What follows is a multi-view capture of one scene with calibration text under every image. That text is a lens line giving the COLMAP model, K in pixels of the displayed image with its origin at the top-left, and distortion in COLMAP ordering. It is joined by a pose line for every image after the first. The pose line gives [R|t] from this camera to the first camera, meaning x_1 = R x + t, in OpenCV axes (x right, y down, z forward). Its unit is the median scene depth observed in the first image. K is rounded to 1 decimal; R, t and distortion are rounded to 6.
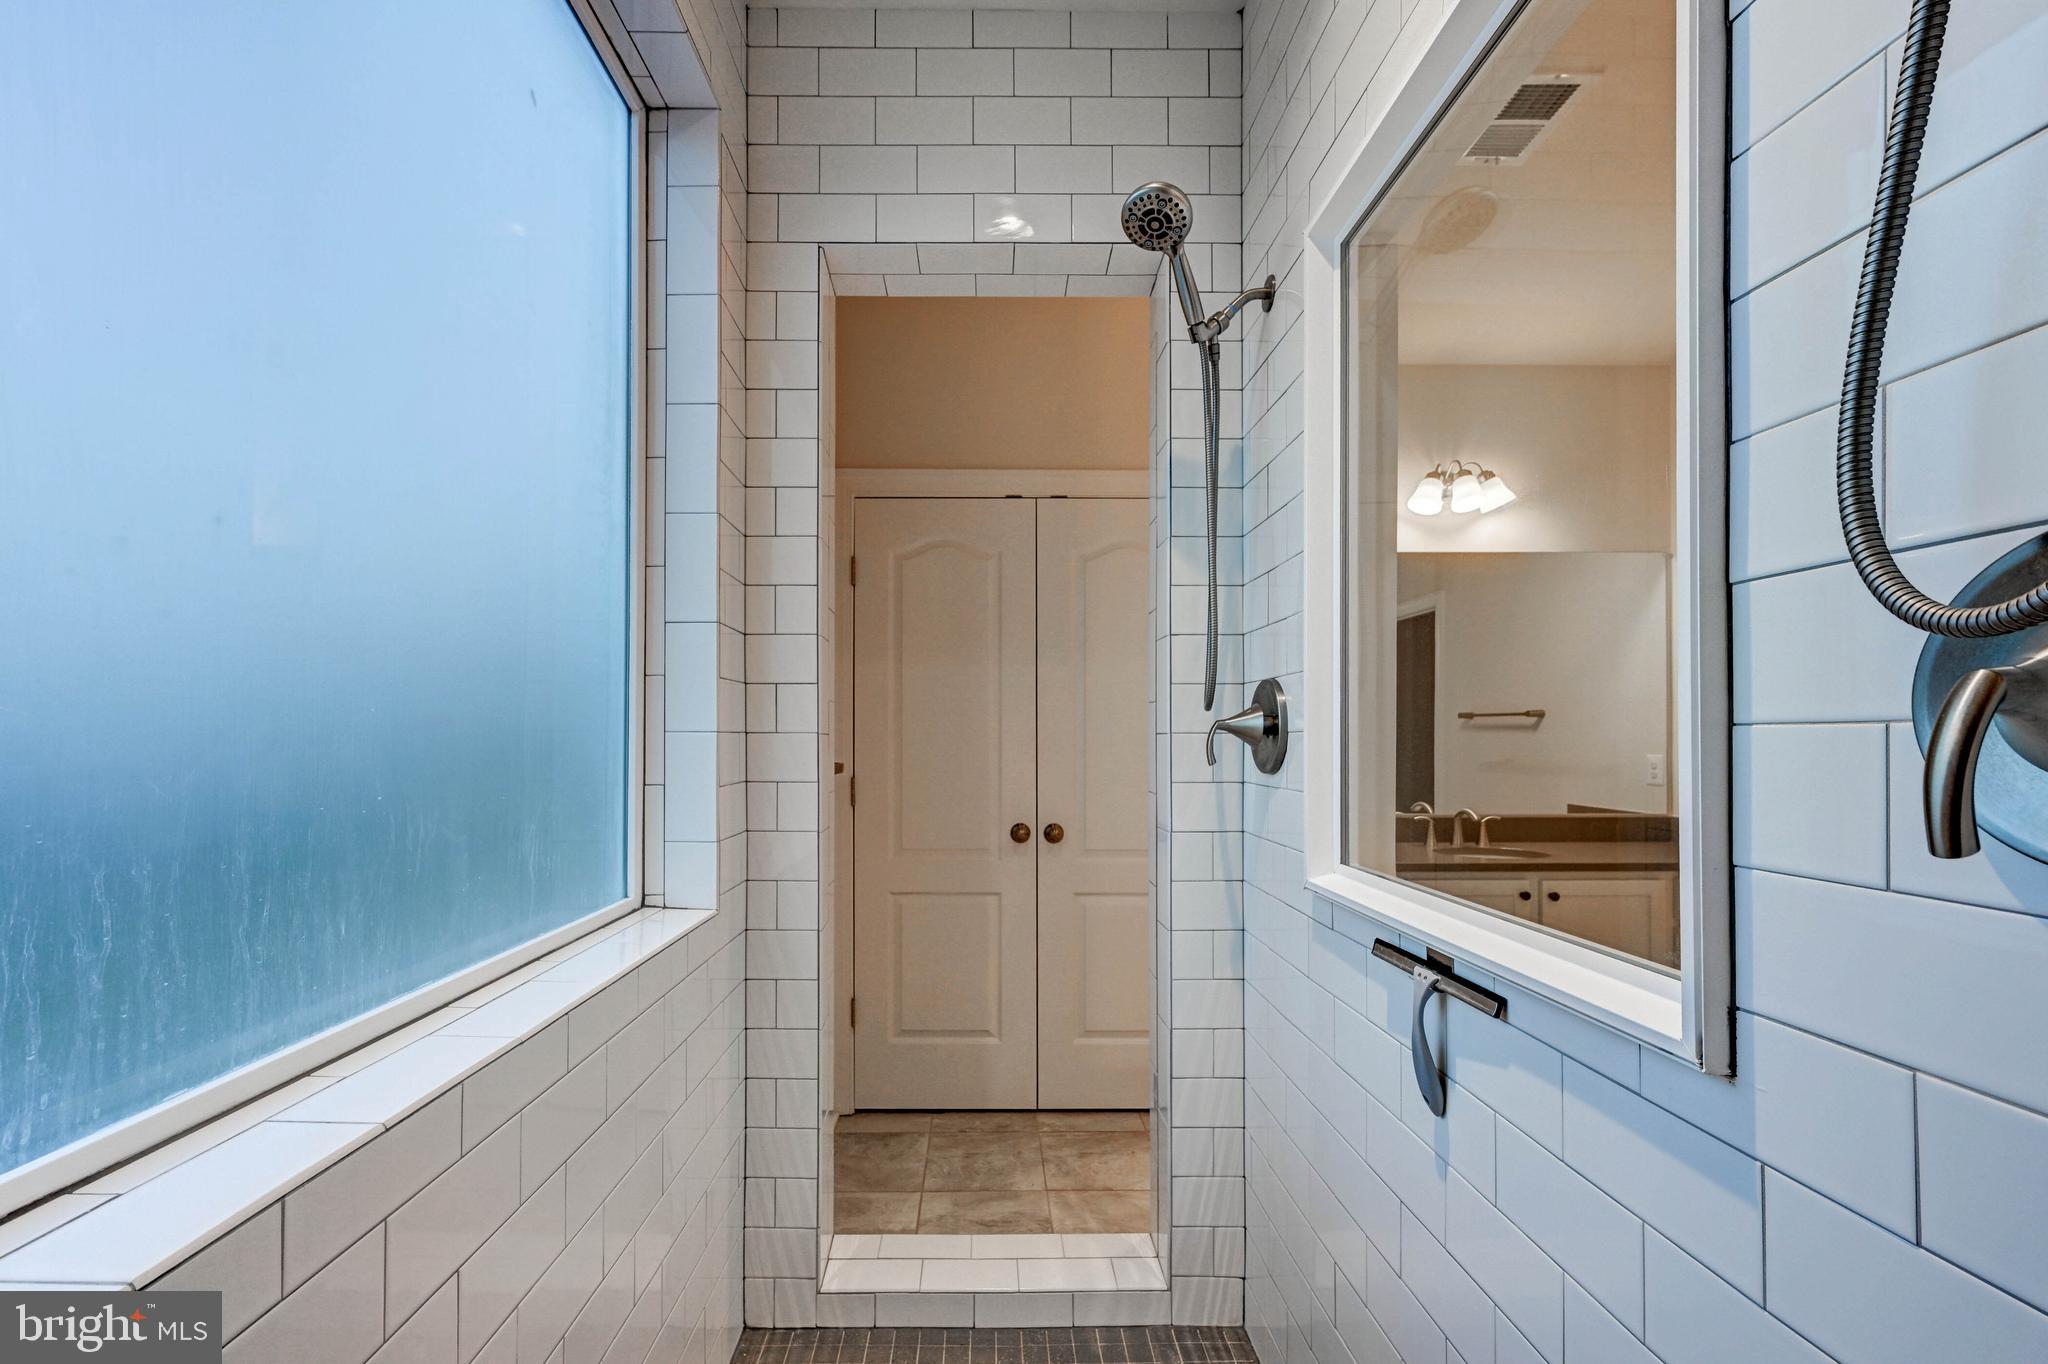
lens RADIAL K [[888.9, 0, 1016.2], [0, 888.9, 708.7], [0, 0, 1]] dist [0.000095, -0.000002]
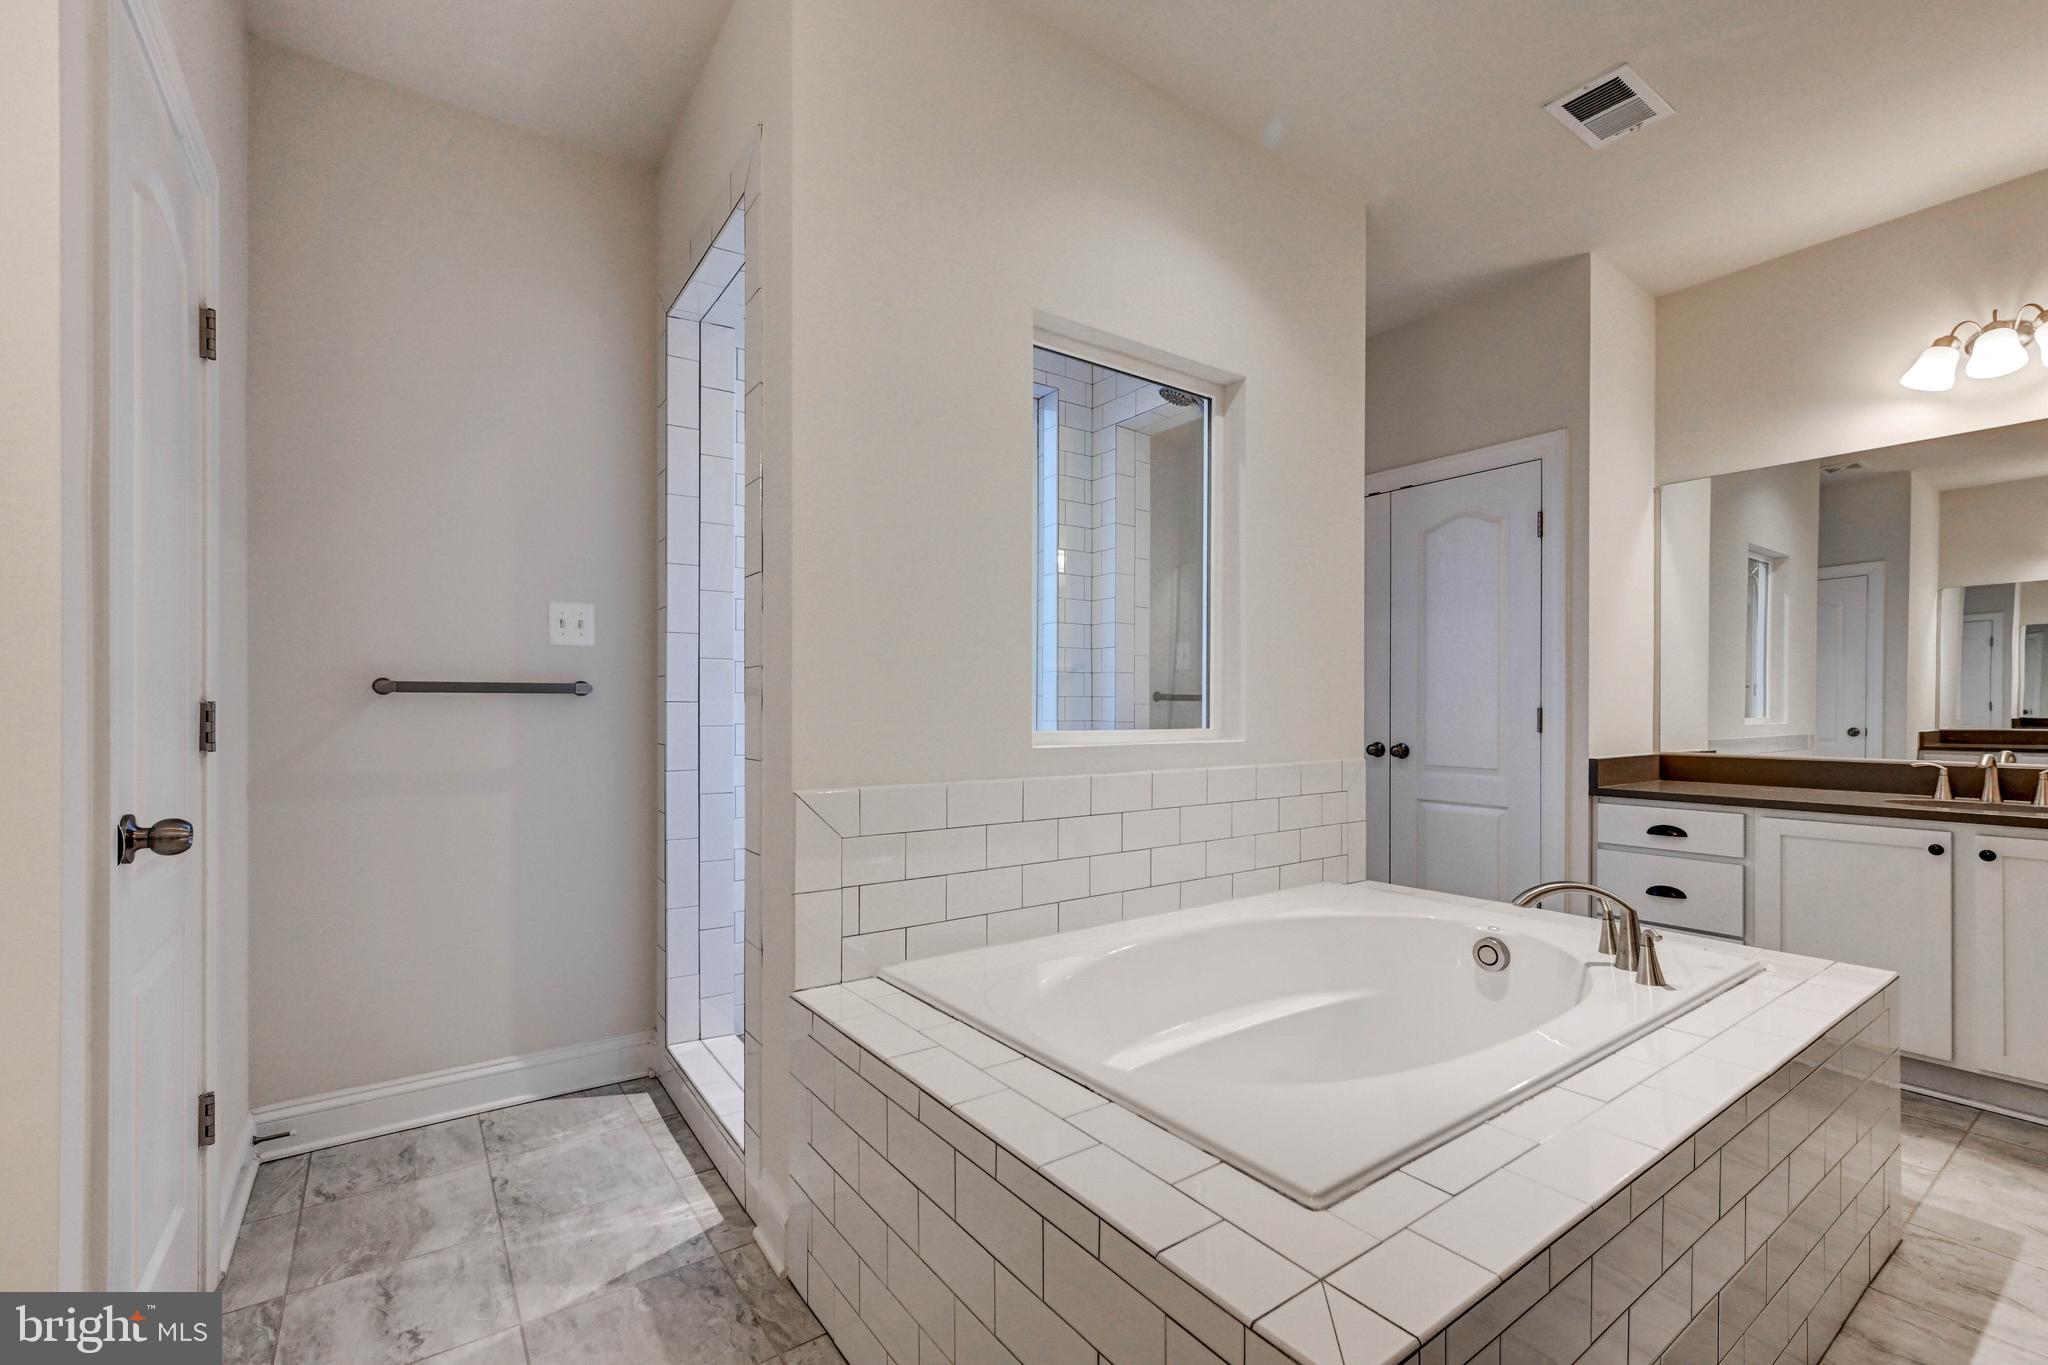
lens RADIAL K [[888.9, 0, 1016.2], [0, 888.9, 709.2], [0, 0, 1]] dist [0.000095, -0.000002]
pose [[0.576473, 0.002734, -0.817112, 0.758596], [0.030369, 0.999232, 0.024769, 0.029971], [0.816552, -0.039093, 0.575947, -0.192646]]
